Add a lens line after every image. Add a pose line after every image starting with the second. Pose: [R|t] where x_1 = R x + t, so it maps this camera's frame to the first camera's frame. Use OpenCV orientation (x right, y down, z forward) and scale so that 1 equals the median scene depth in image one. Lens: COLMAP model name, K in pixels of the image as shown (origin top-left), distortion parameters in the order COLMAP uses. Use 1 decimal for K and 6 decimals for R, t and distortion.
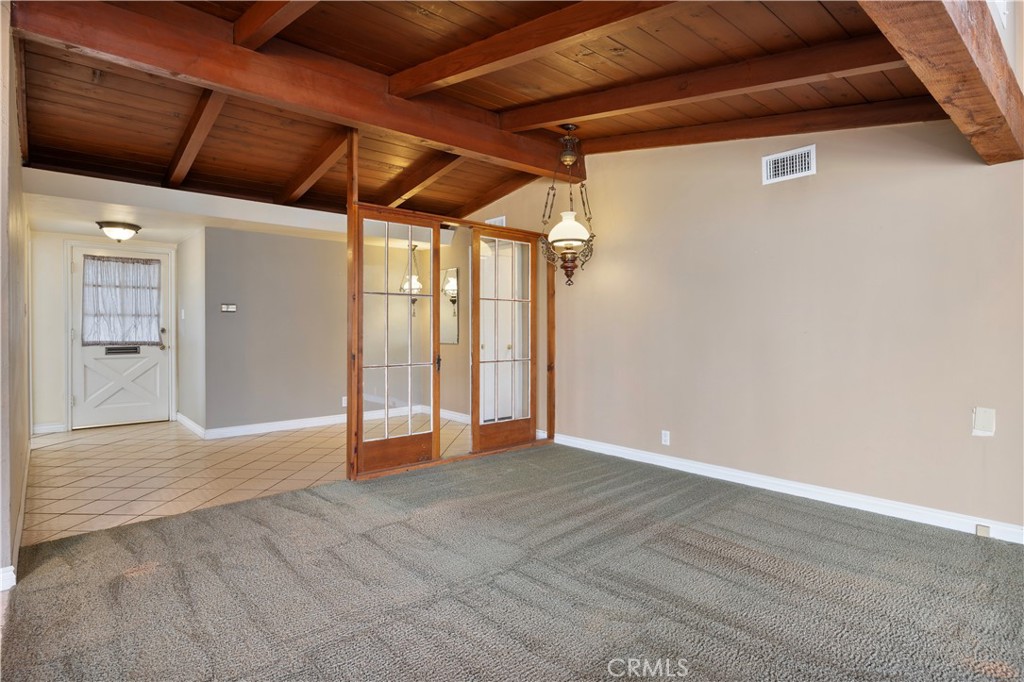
lens RADIAL K [[533.7, 0, 515.0], [0, 533.7, 337.2], [0, 0, 1]] dist [-0.001224, -0.000201]
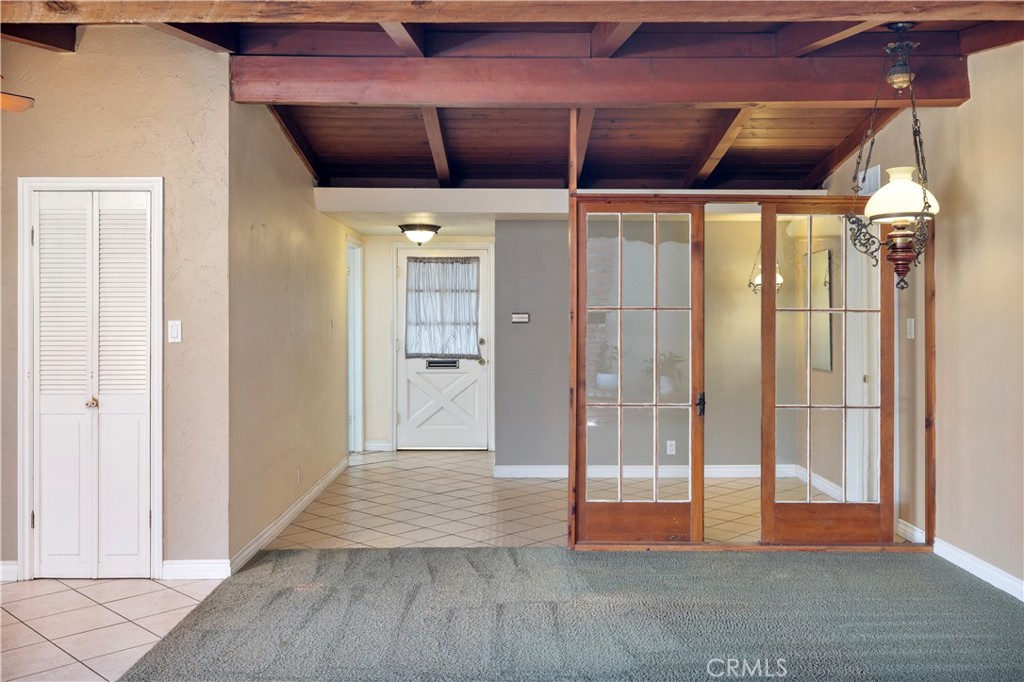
lens RADIAL K [[905.9, 0, 511.0], [0, 905.9, 336.5], [0, 0, 1]] dist [0.004891, 0.003794]
pose [[0.753736, 0.015286, -0.656999, 0.444408], [-0.013655, 0.999878, 0.007598, -0.046212], [0.657035, 0.003244, 0.753853, -0.054227]]
